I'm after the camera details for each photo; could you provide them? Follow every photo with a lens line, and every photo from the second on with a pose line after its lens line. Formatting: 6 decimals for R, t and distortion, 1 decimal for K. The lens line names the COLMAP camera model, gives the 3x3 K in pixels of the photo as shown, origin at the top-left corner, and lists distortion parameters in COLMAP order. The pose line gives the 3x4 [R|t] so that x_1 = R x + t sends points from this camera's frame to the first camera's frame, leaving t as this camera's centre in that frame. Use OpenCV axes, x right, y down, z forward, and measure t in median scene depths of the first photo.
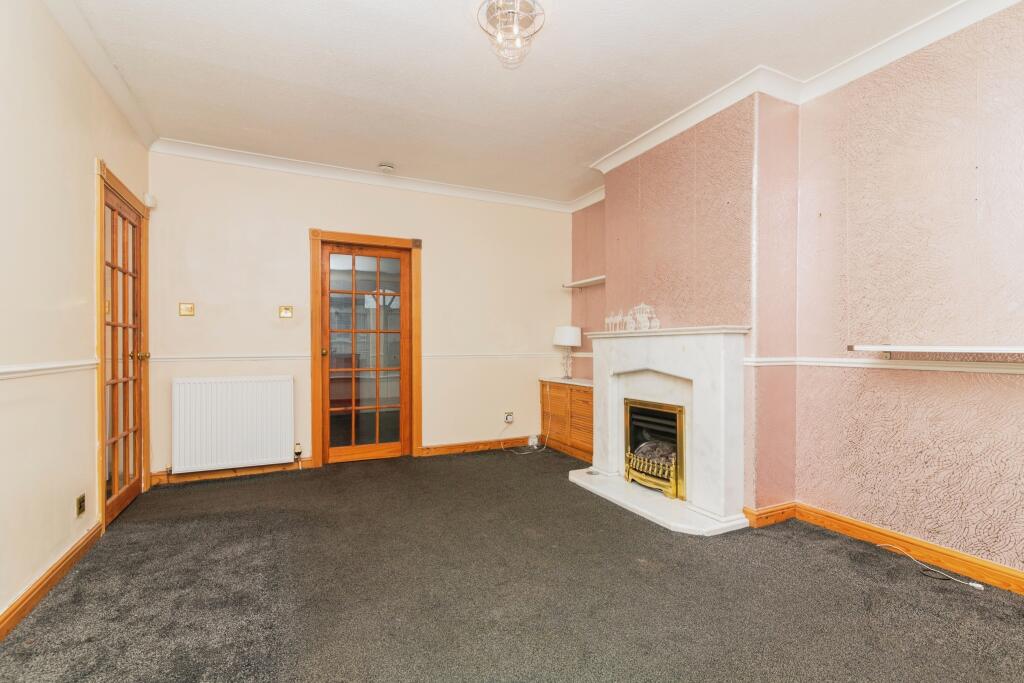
lens RADIAL K [[468.8, 0, 508.8], [0, 468.8, 344.6], [0, 0, 1]] dist [0.001408, -0.000002]
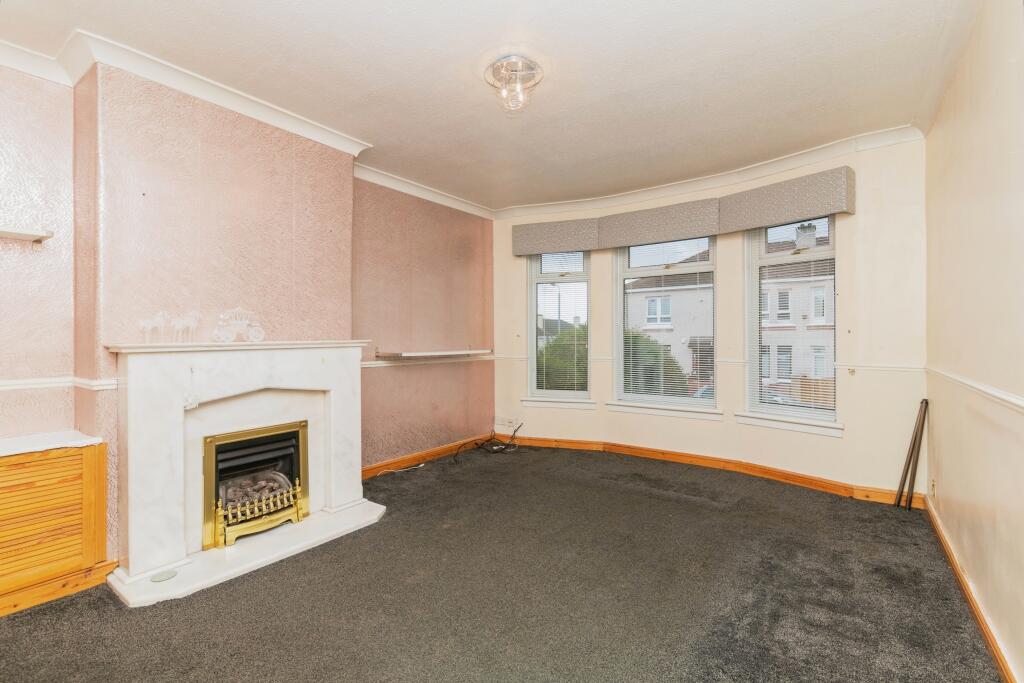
lens RADIAL K [[468.8, 0, 509.4], [0, 468.8, 338.1], [0, 0, 1]] dist [0.001408, -0.000002]
pose [[-0.476865, 0.007989, 0.878940, -0.651125], [0.010617, 0.999938, -0.003328, -0.030041], [-0.878912, 0.007745, -0.476920, 1.027785]]
